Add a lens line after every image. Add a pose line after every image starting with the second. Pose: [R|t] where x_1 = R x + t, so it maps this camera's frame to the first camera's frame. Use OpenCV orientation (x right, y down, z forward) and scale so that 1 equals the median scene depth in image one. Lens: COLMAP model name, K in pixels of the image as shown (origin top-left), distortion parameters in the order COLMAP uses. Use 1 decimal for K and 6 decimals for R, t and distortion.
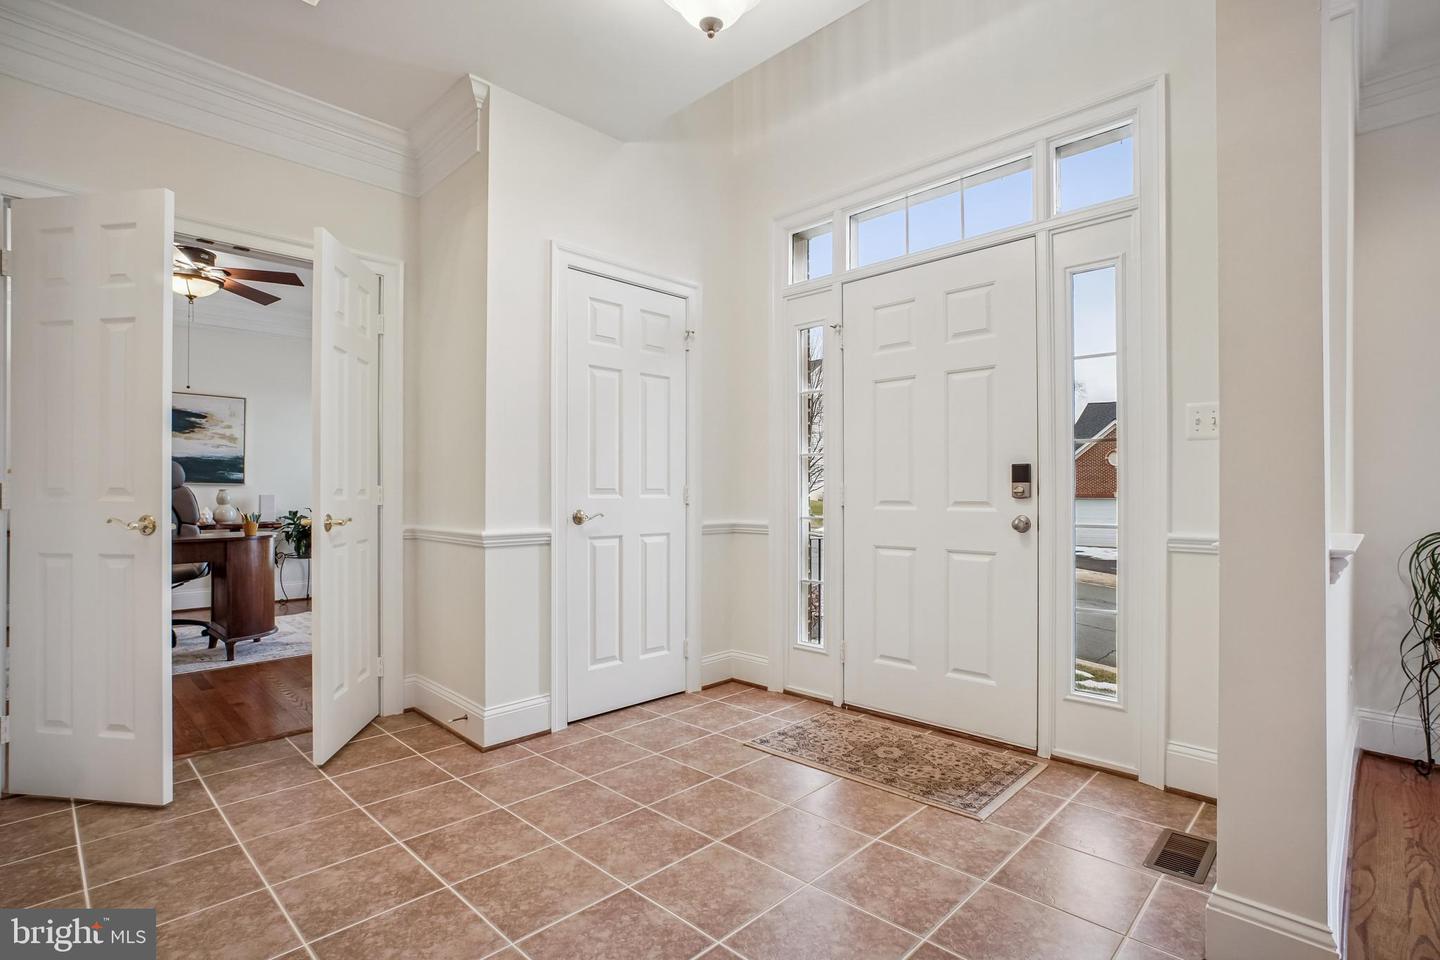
lens RADIAL K [[706.1, 0, 725.4], [0, 706.1, 500.7], [0, 0, 1]] dist [-0.037770, 0.019469]
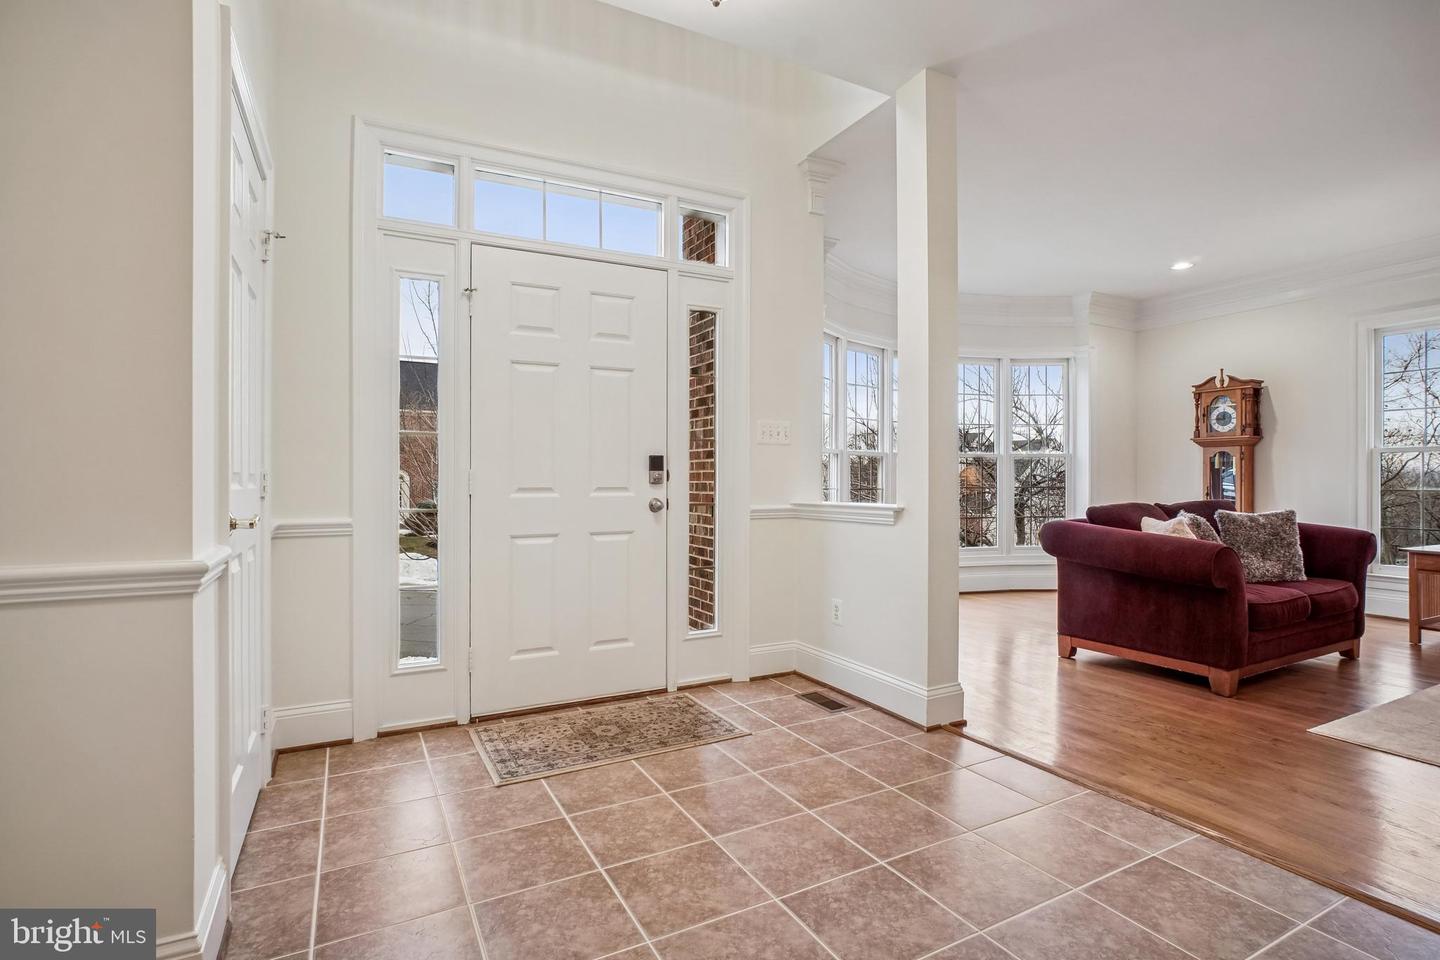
lens RADIAL K [[706.1, 0, 722.0], [0, 706.1, 490.1], [0, 0, 1]] dist [-0.037770, 0.019469]
pose [[0.300321, -0.014826, 0.953723, -0.695695], [0.014781, 0.999831, 0.010888, -0.003857], [-0.953724, 0.010827, 0.300489, 0.522348]]
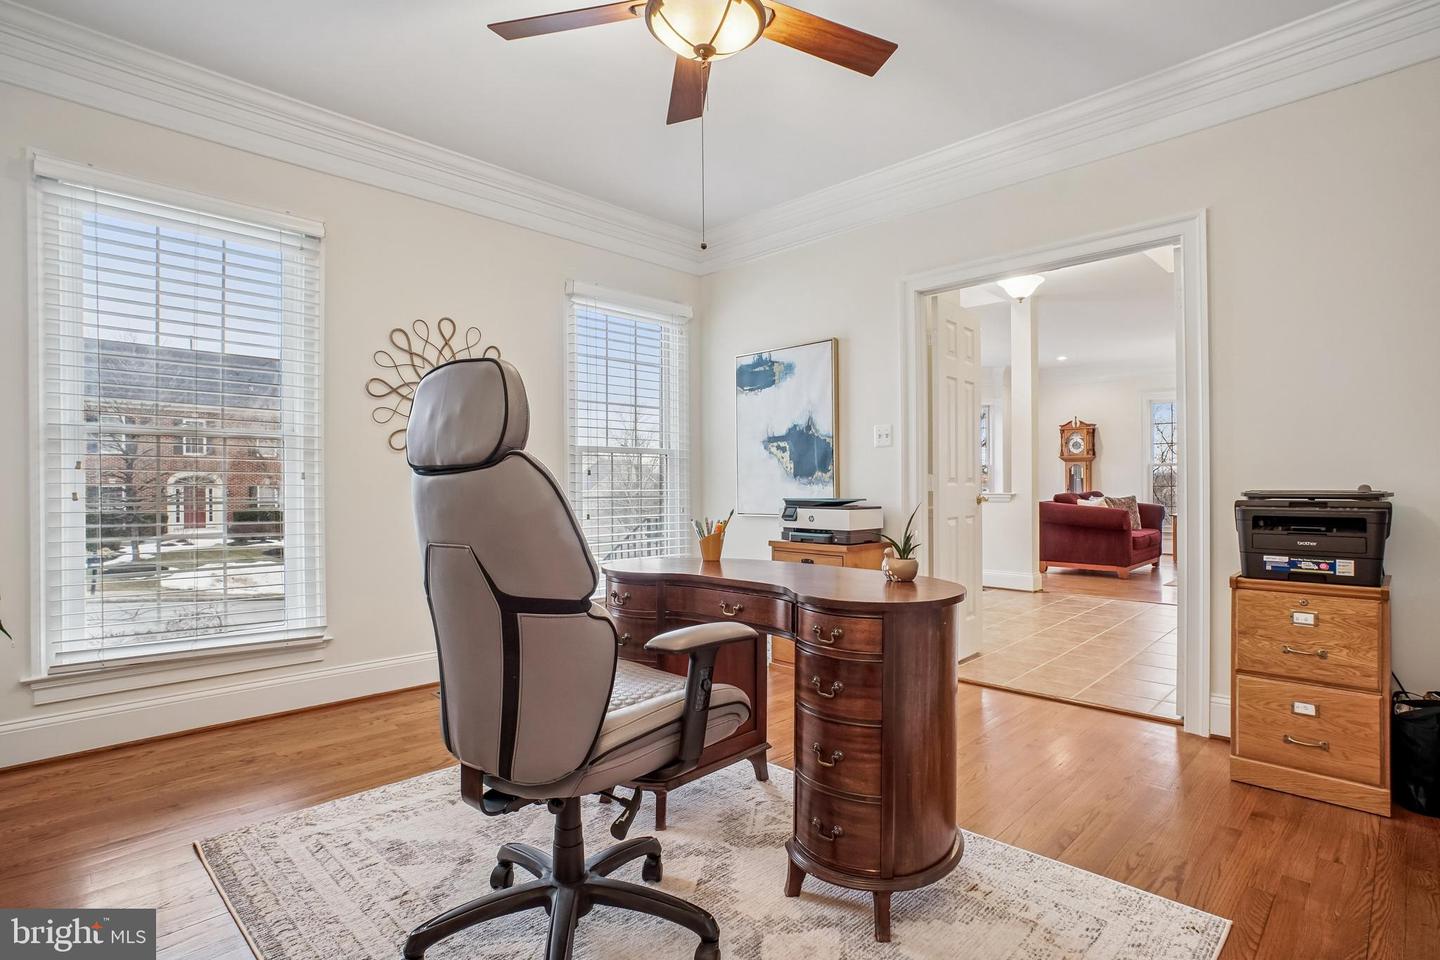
lens RADIAL K [[706.1, 0, 725.2], [0, 706.1, 488.8], [0, 0, 1]] dist [-0.037770, 0.019469]
pose [[0.000445, -0.011171, 0.999937, -1.894335], [0.018862, 0.999760, 0.011161, -0.020876], [-0.999822, 0.018856, 0.000655, 1.528583]]
